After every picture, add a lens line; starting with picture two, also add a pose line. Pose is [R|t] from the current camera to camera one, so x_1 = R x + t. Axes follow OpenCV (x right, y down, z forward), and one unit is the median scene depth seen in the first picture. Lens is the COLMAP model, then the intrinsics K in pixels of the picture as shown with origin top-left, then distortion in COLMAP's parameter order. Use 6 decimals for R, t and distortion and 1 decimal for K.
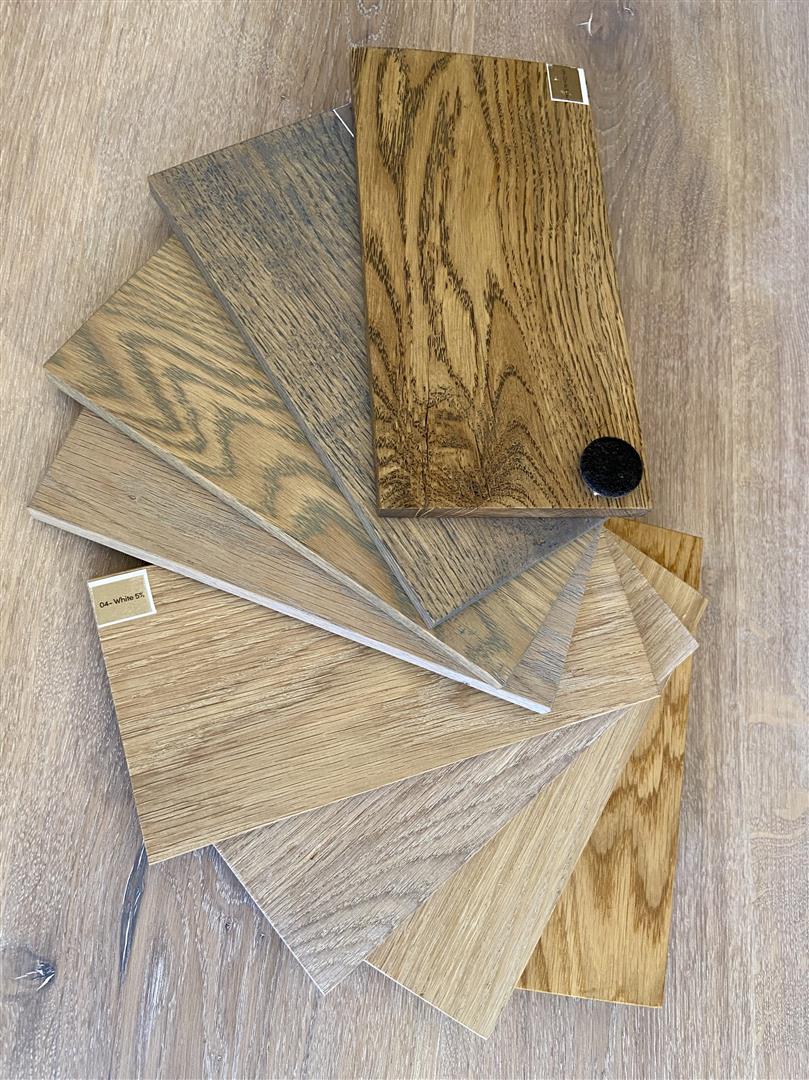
lens RADIAL K [[811.6, 0, 404.5], [0, 811.6, 540.0], [0, 0, 1]] dist [0.112923, -0.131283]
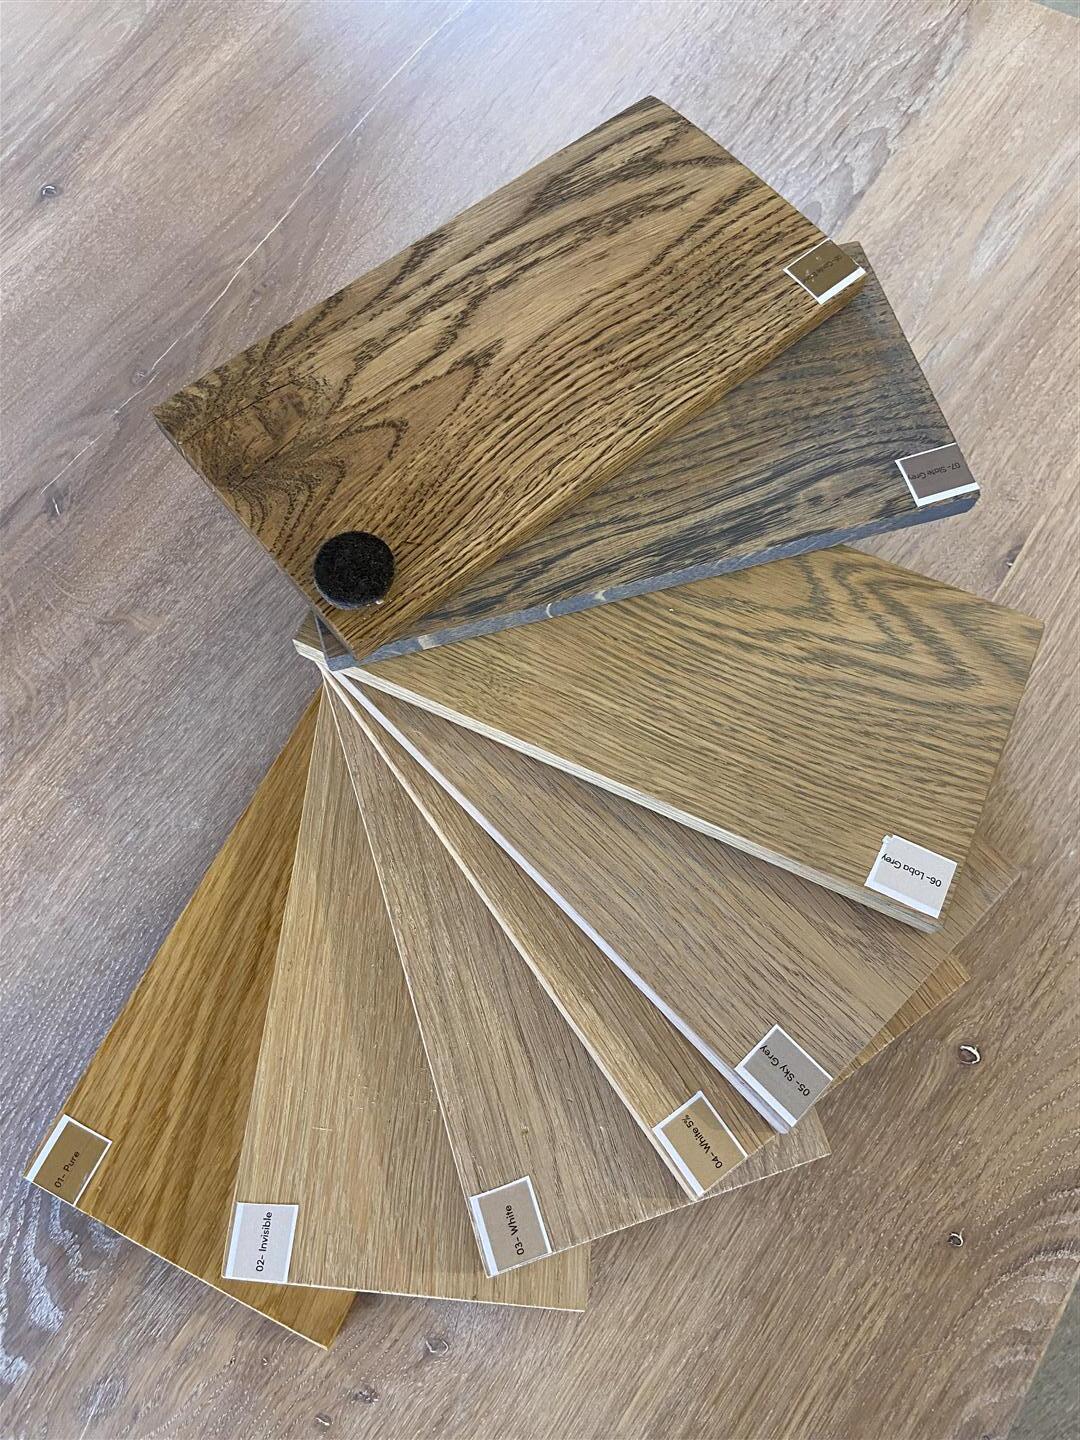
lens RADIAL K [[1082.1, 0, 540.0], [0, 1082.1, 720.0], [0, 0, 1]] dist [0.112923, -0.131283]
pose [[0.573854, 0.678963, -0.457932, 0.858193], [-0.738087, 0.671060, 0.070034, -0.182289], [0.354850, 0.297805, 0.886224, 0.180058]]
